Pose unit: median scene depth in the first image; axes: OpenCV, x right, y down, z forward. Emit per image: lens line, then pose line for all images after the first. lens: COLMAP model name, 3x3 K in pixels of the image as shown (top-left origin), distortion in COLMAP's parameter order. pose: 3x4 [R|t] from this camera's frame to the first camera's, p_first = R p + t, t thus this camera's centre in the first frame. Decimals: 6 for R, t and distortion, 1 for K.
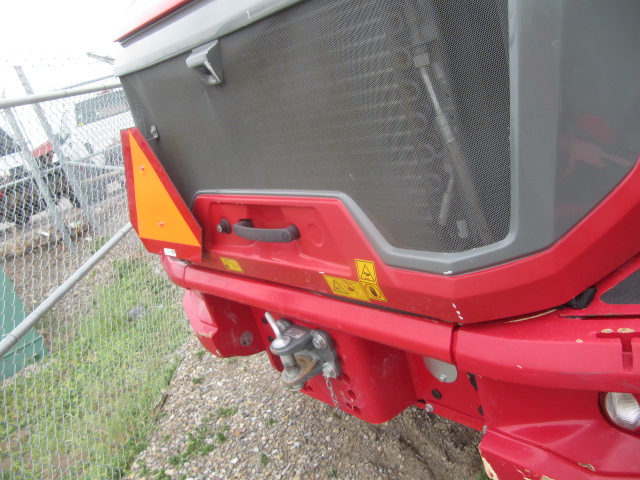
lens RADIAL K [[525.1, 0, 321.7], [0, 525.1, 243.3], [0, 0, 1]] dist [-0.054680, 0.014660]
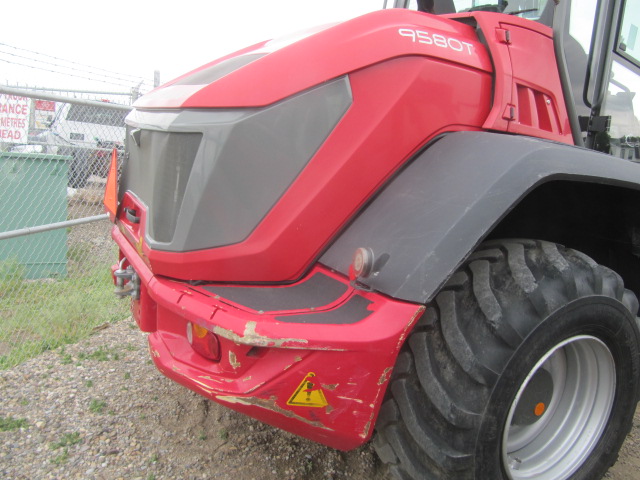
lens RADIAL K [[525.1, 0, 321.7], [0, 525.1, 243.3], [0, 0, 1]] dist [-0.054680, 0.014660]
pose [[0.895606, 0.412244, -0.167168, 0.454787], [-0.431203, 0.896866, -0.098467, -0.022625], [0.109335, 0.160270, 0.980999, -0.445897]]
